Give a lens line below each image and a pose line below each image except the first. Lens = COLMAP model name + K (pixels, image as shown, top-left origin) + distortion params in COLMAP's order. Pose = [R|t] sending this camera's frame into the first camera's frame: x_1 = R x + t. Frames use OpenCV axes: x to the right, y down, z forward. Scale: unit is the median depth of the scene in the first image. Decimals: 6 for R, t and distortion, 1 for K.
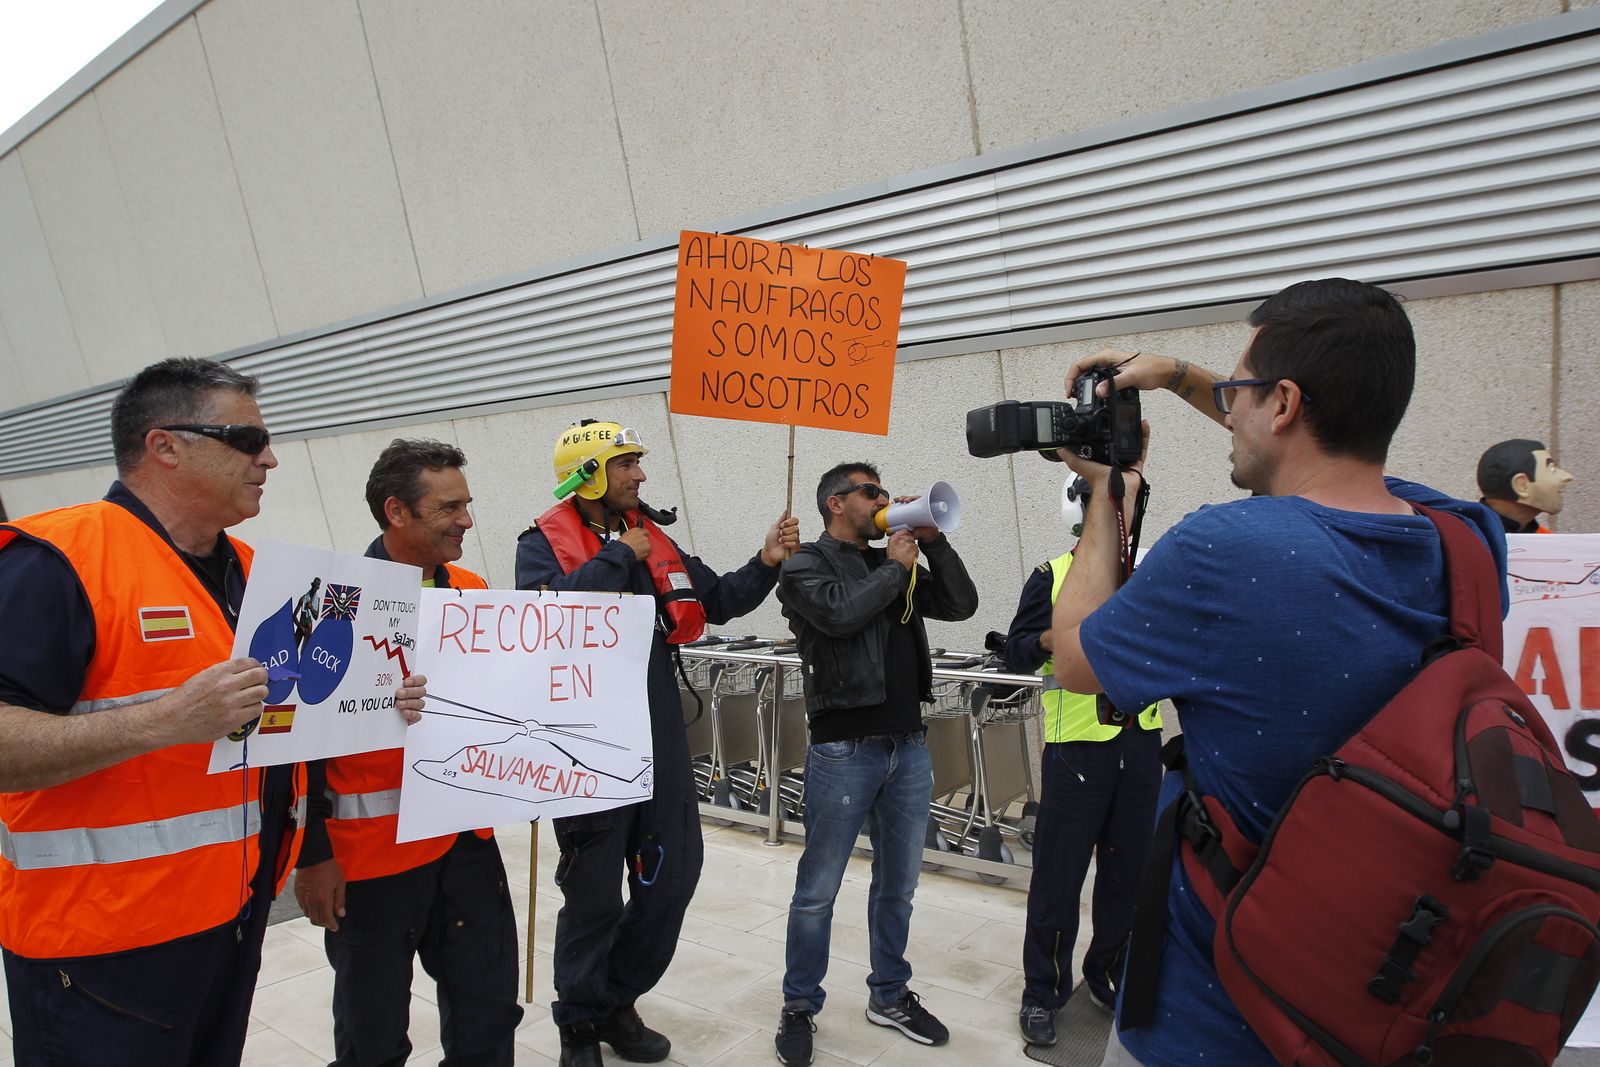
lens RADIAL K [[907.4, 0, 798.2], [0, 907.4, 514.1], [0, 0, 1]] dist [-0.025934, -0.000930]
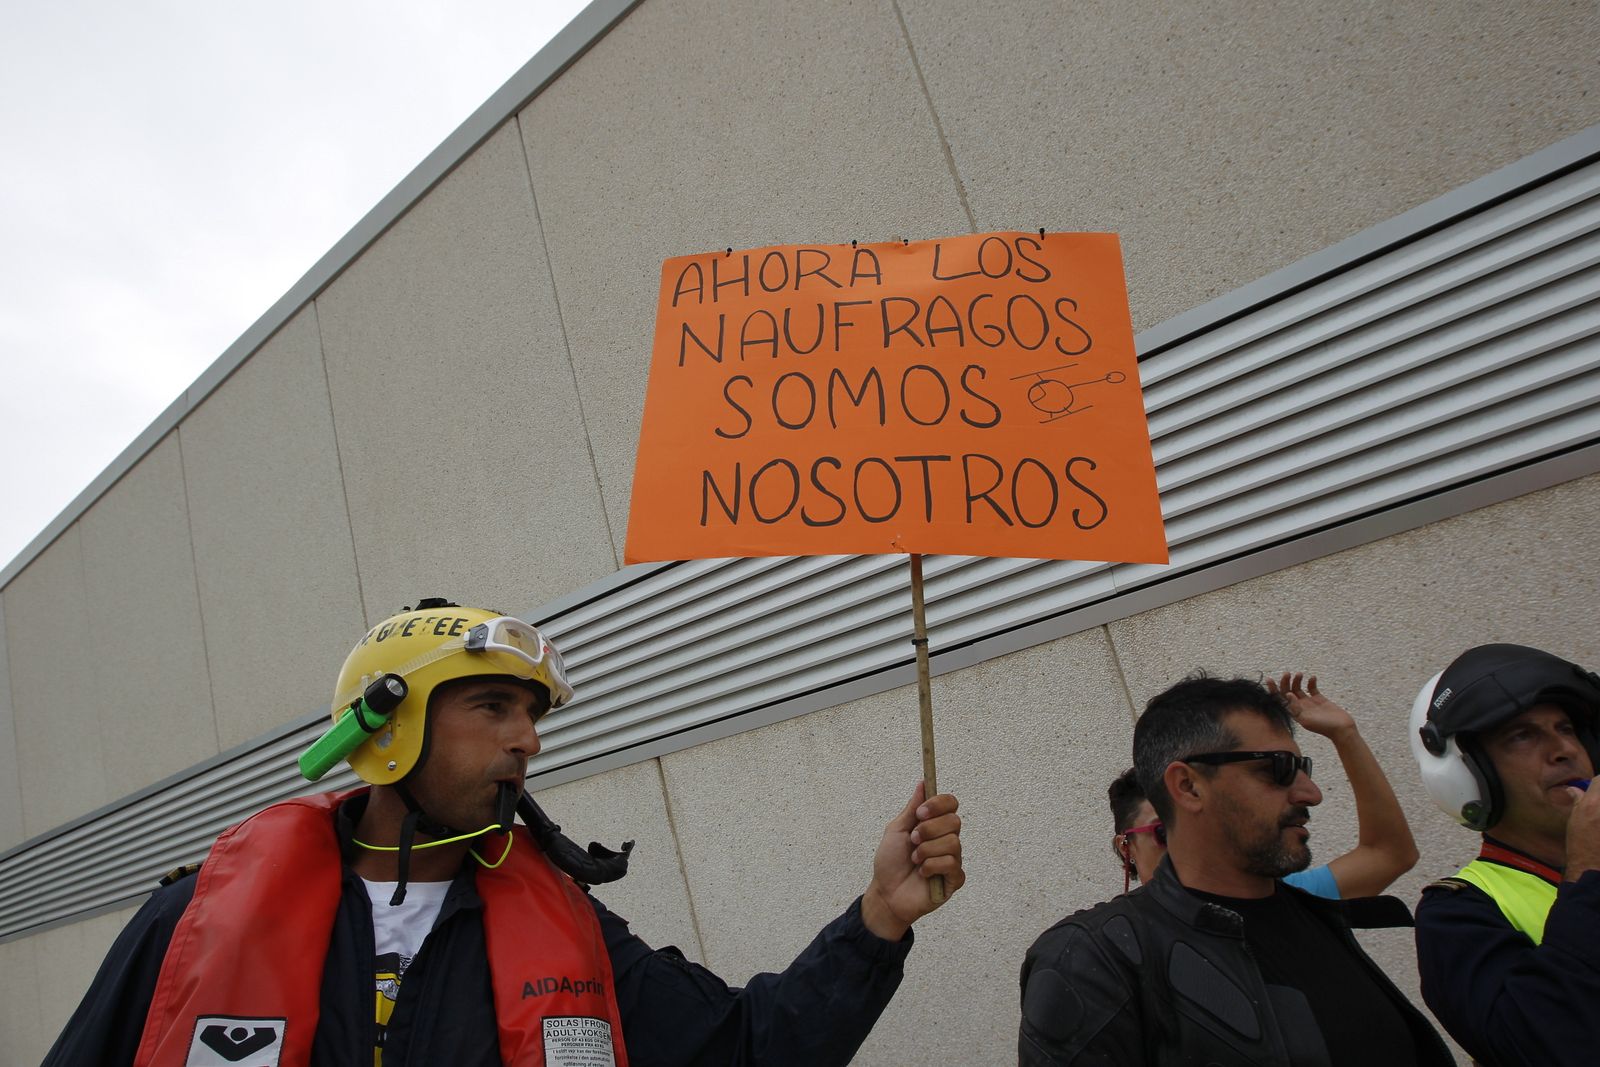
lens RADIAL K [[881.2, 0, 798.6], [0, 881.2, 527.3], [0, 0, 1]] dist [-0.138294, 0.086343]
pose [[0.994143, -0.104632, 0.027041, -0.032311], [0.106134, 0.898129, -0.426731, 0.018754], [0.020364, 0.427102, 0.903974, 0.292032]]
